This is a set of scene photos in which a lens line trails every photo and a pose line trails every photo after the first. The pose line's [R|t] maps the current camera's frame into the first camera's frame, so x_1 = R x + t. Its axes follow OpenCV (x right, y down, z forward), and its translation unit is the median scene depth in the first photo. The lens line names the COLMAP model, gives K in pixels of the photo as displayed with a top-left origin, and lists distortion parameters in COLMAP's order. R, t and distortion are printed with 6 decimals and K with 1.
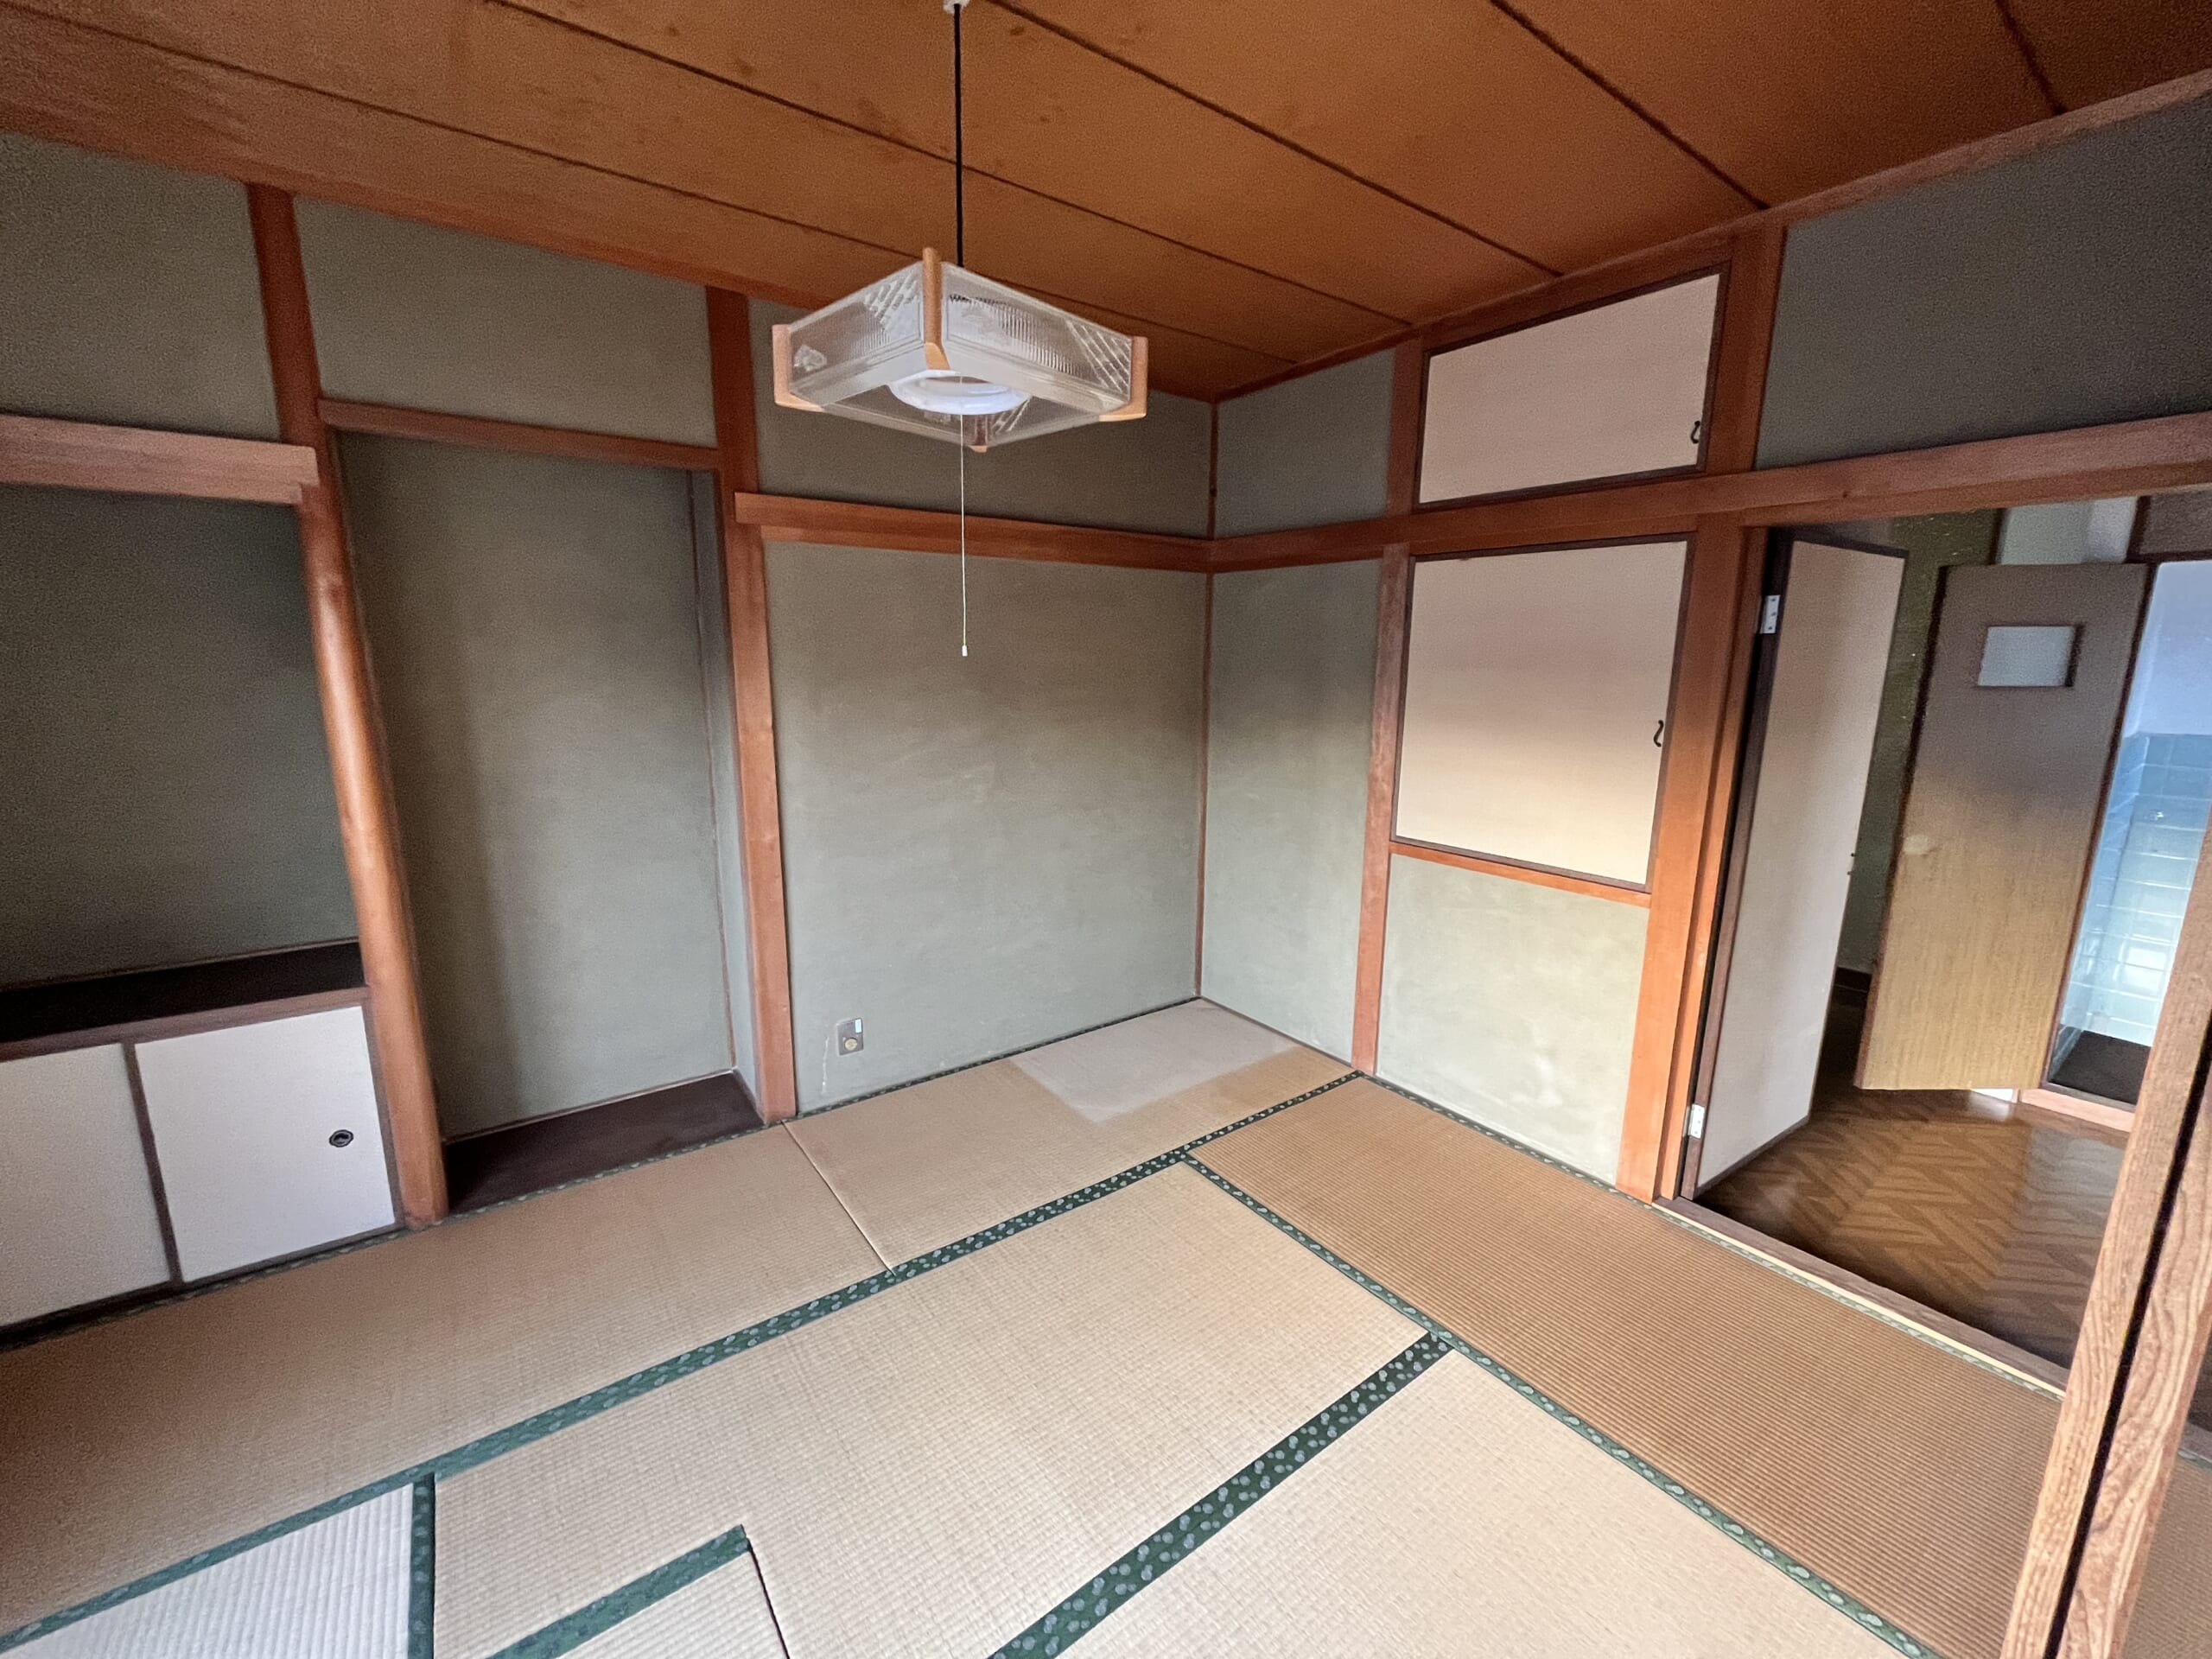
lens RADIAL K [[889.0, 0, 1102.6], [0, 889.0, 825.7], [0, 0, 1]] dist [-0.002344, -0.000839]
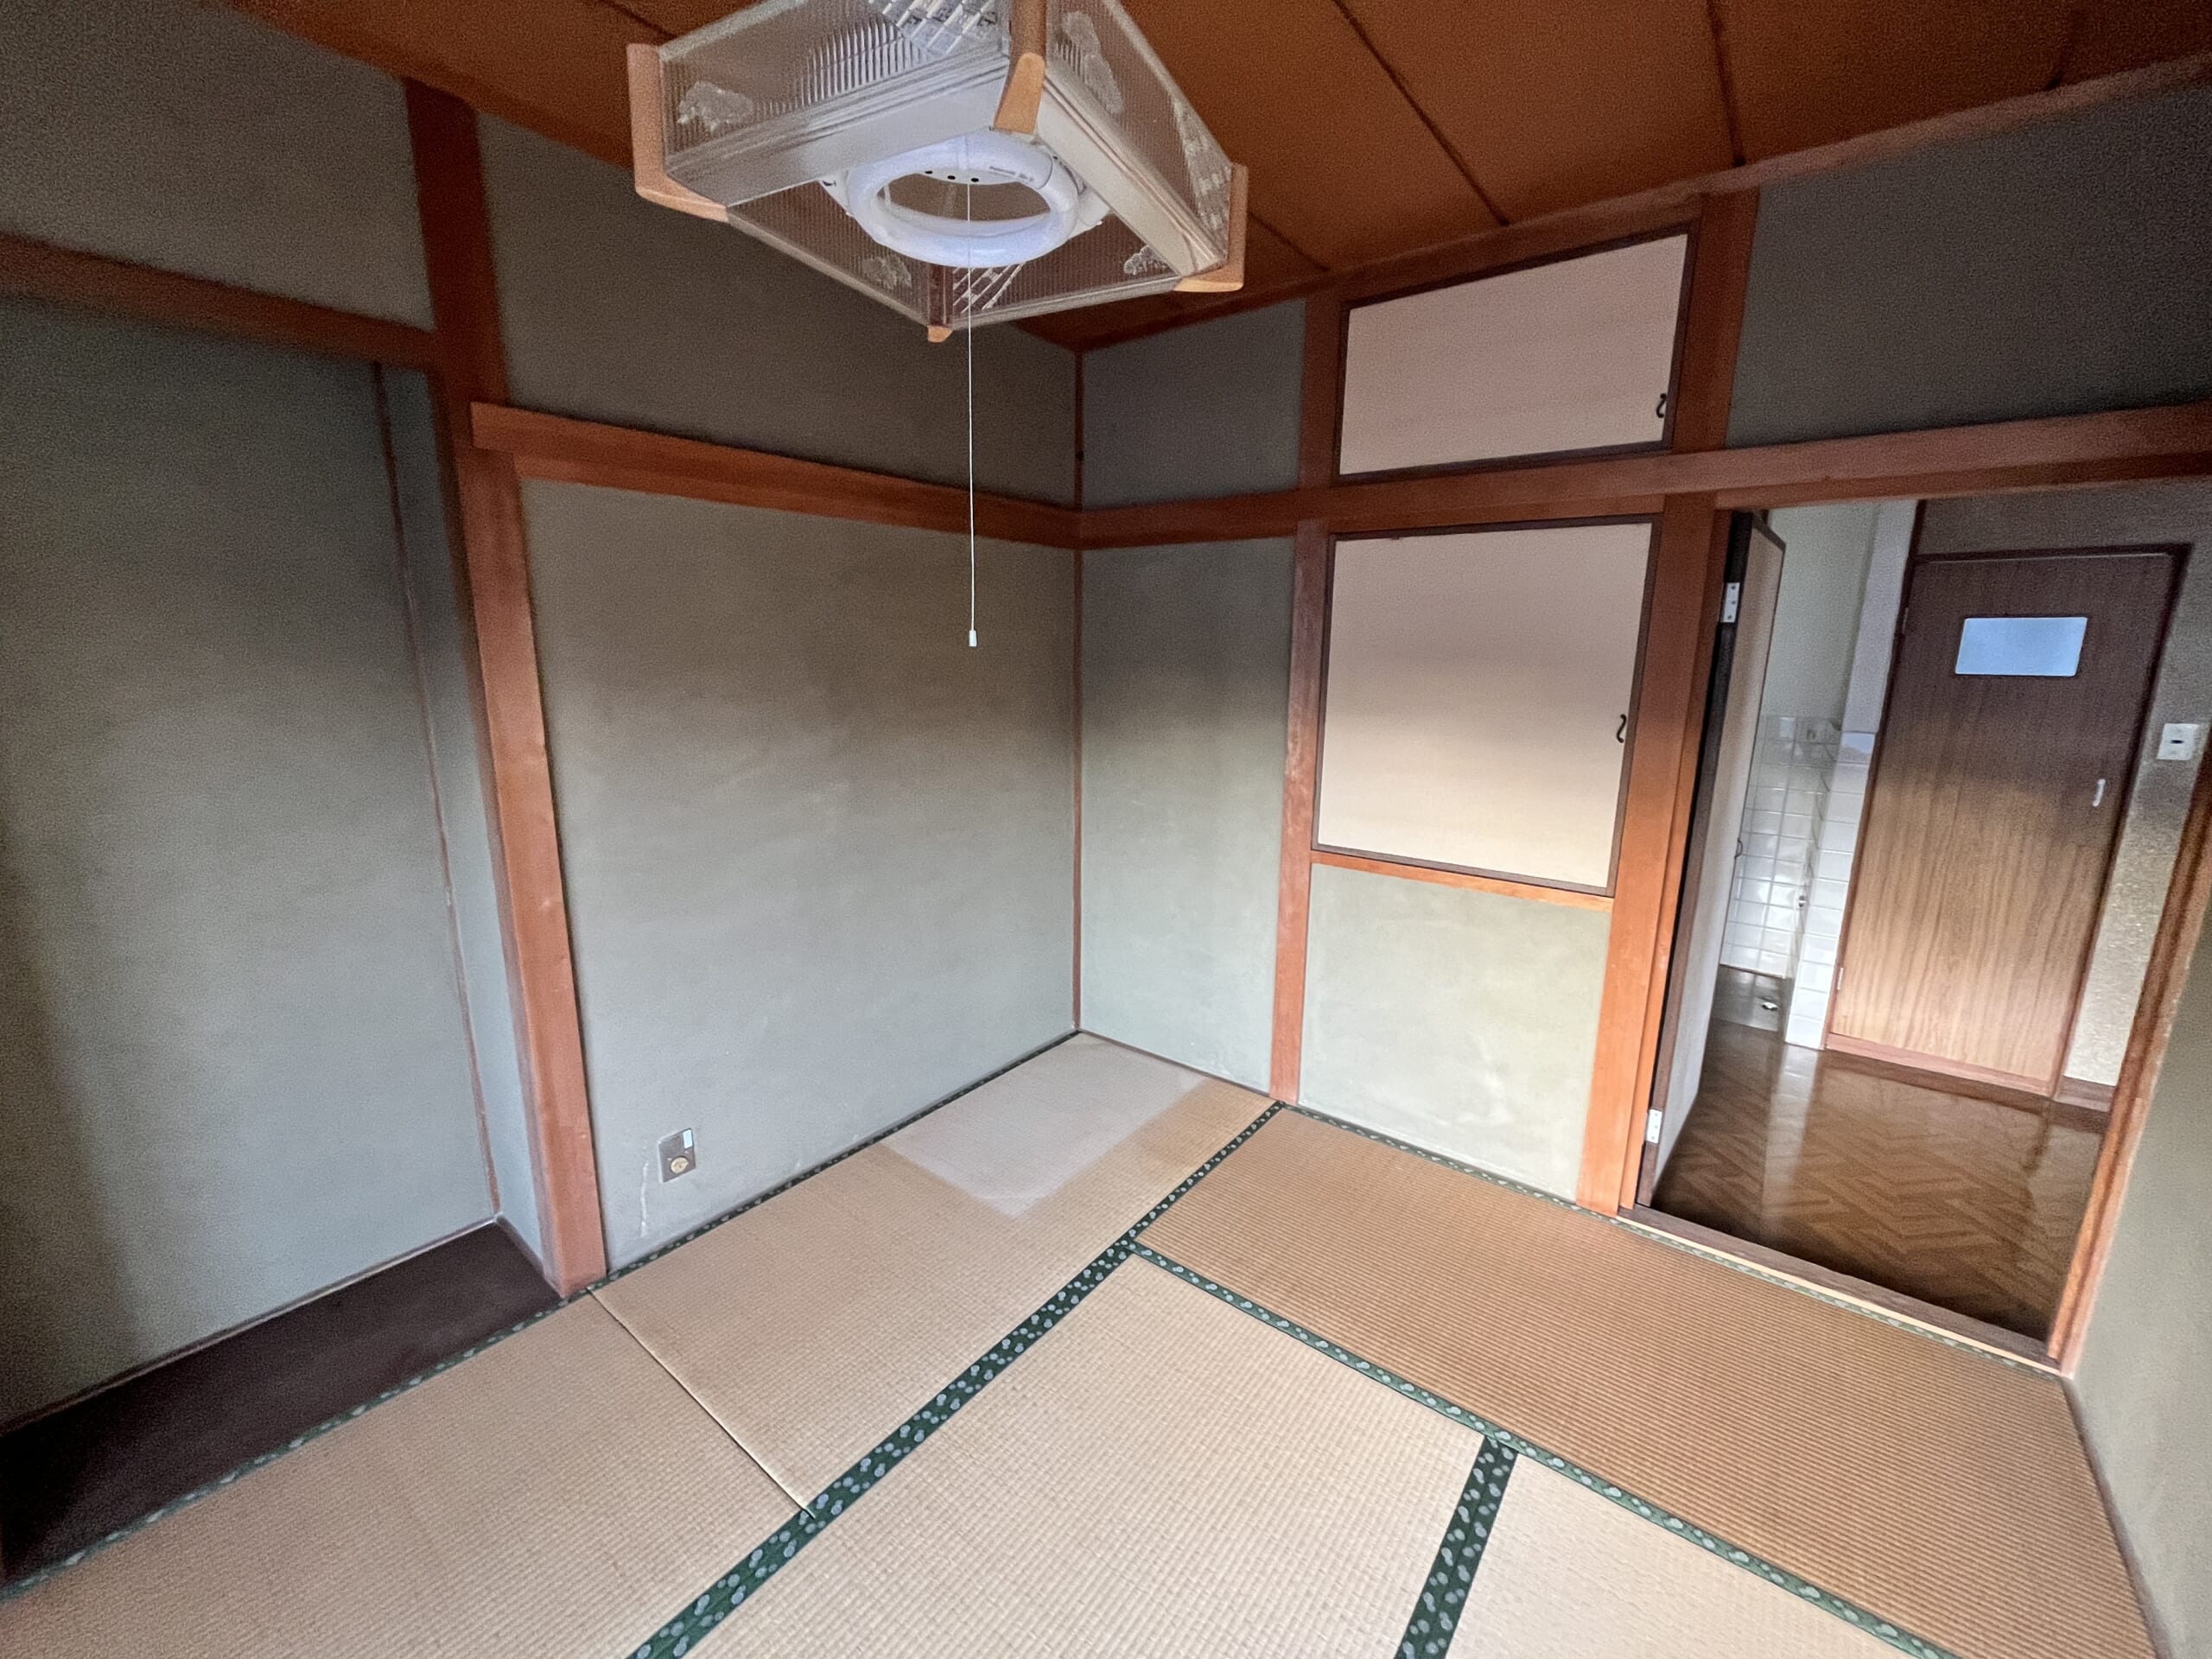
lens RADIAL K [[887.7, 0, 1101.4], [0, 887.7, 826.2], [0, 0, 1]] dist [-0.004891, 0.000601]
pose [[0.962381, -0.053460, 0.266392, -0.136127], [0.049892, 0.998551, 0.020150, -0.039747], [-0.267083, -0.006102, 0.963654, 0.204307]]
